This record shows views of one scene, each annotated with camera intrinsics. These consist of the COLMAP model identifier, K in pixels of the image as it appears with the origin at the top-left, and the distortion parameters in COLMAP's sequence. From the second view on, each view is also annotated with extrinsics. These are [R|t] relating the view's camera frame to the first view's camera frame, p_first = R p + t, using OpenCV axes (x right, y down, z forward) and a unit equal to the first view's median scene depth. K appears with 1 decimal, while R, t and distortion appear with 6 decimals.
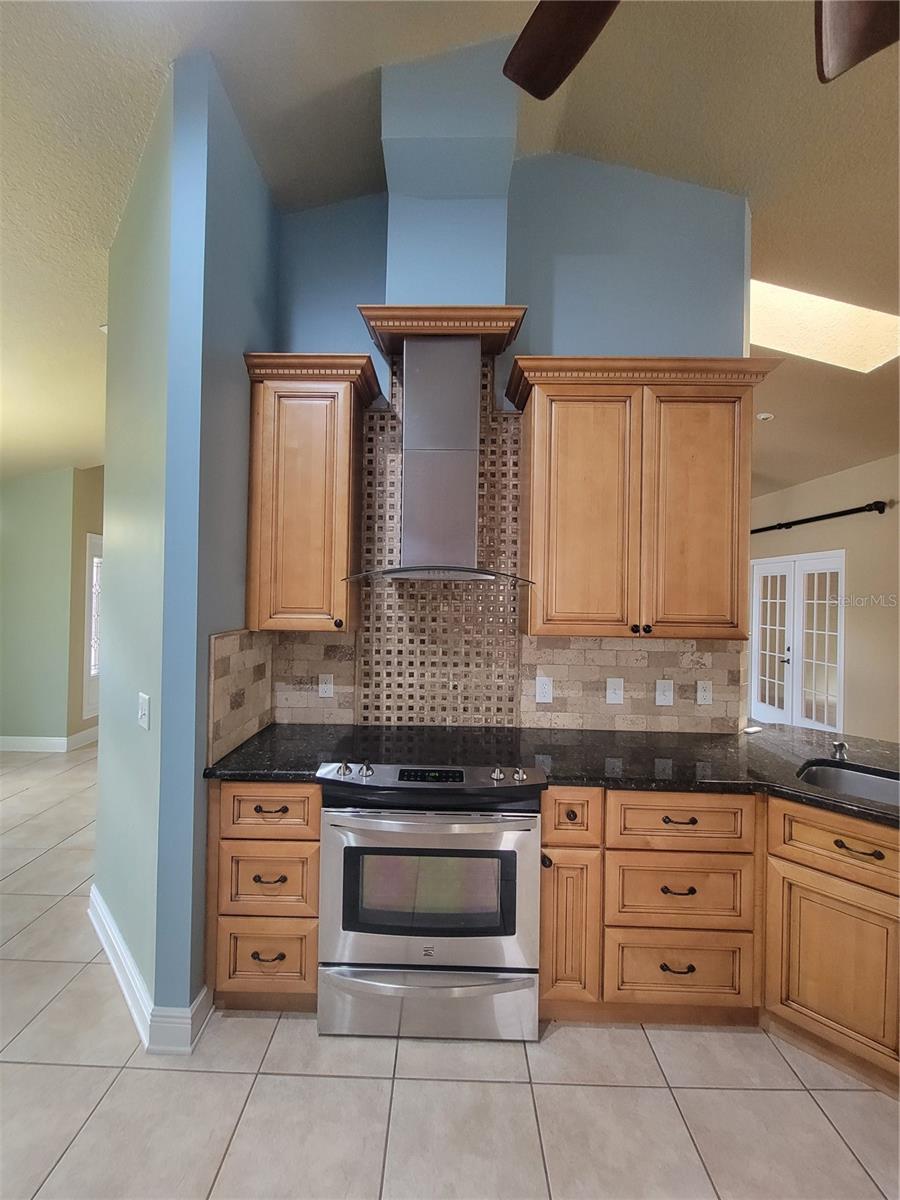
lens RADIAL K [[490.7, 0, 440.1], [0, 490.7, 589.4], [0, 0, 1]] dist [-0.000854, -0.000711]
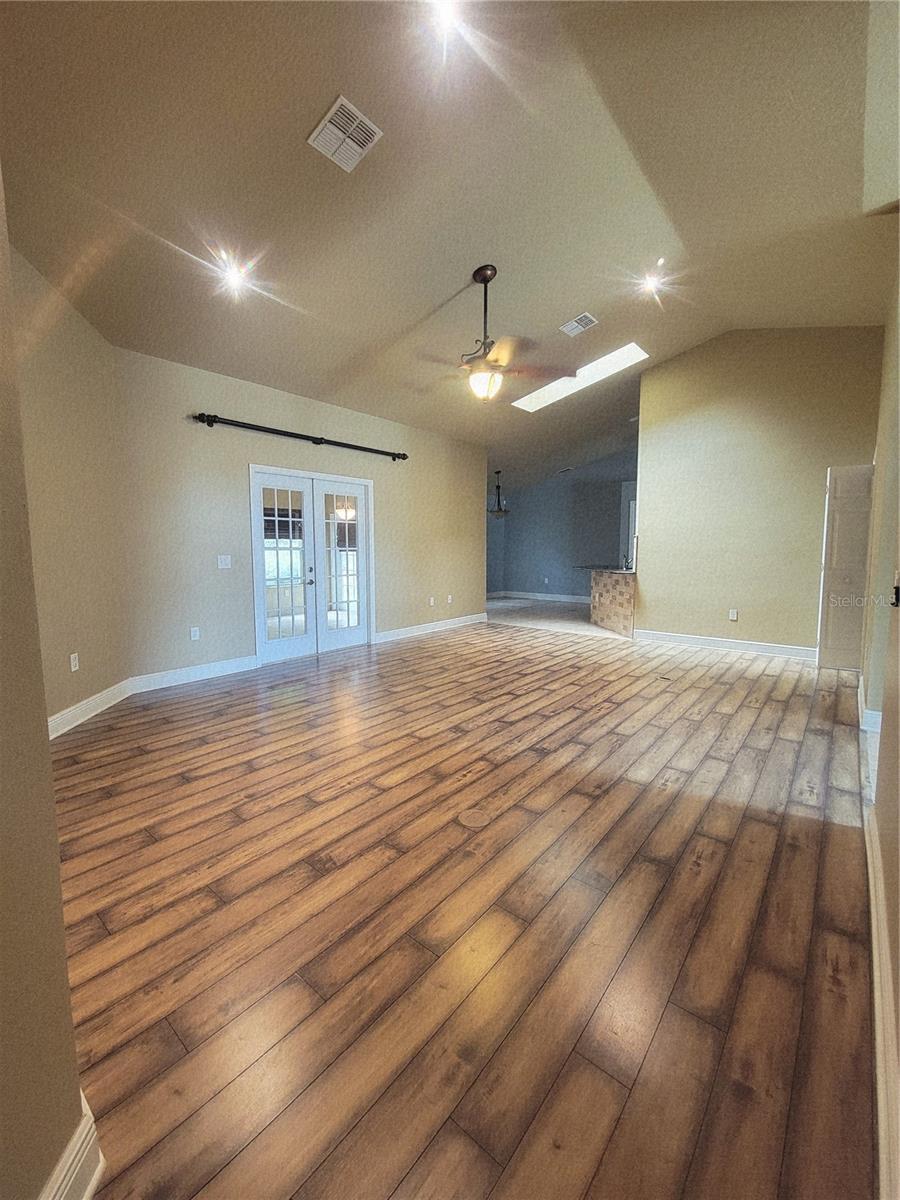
lens RADIAL K [[490.7, 0, 440.1], [0, 490.7, 589.4], [0, 0, 1]] dist [-0.000854, -0.000711]
pose [[-0.776950, -0.072690, 0.625351, -0.243925], [-0.020190, 0.995678, 0.090651, 0.162134], [-0.629238, 0.057805, -0.775060, 3.854773]]
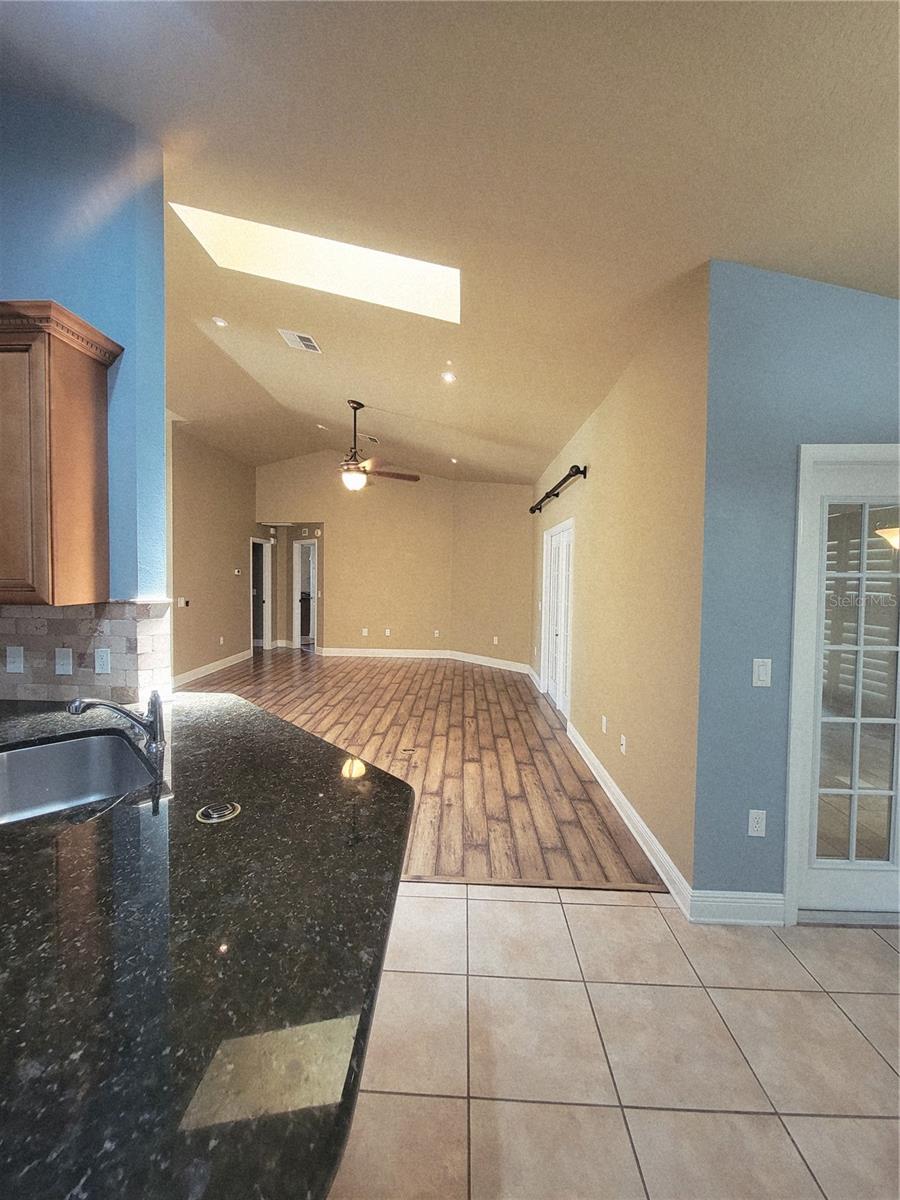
lens RADIAL K [[490.7, 0, 440.1], [0, 490.7, 589.4], [0, 0, 1]] dist [-0.000854, -0.000711]
pose [[0.999410, -0.006264, -0.033782, 1.222718], [0.007706, 0.999057, 0.042730, 0.033687], [0.033483, -0.042965, 0.998515, 0.068687]]
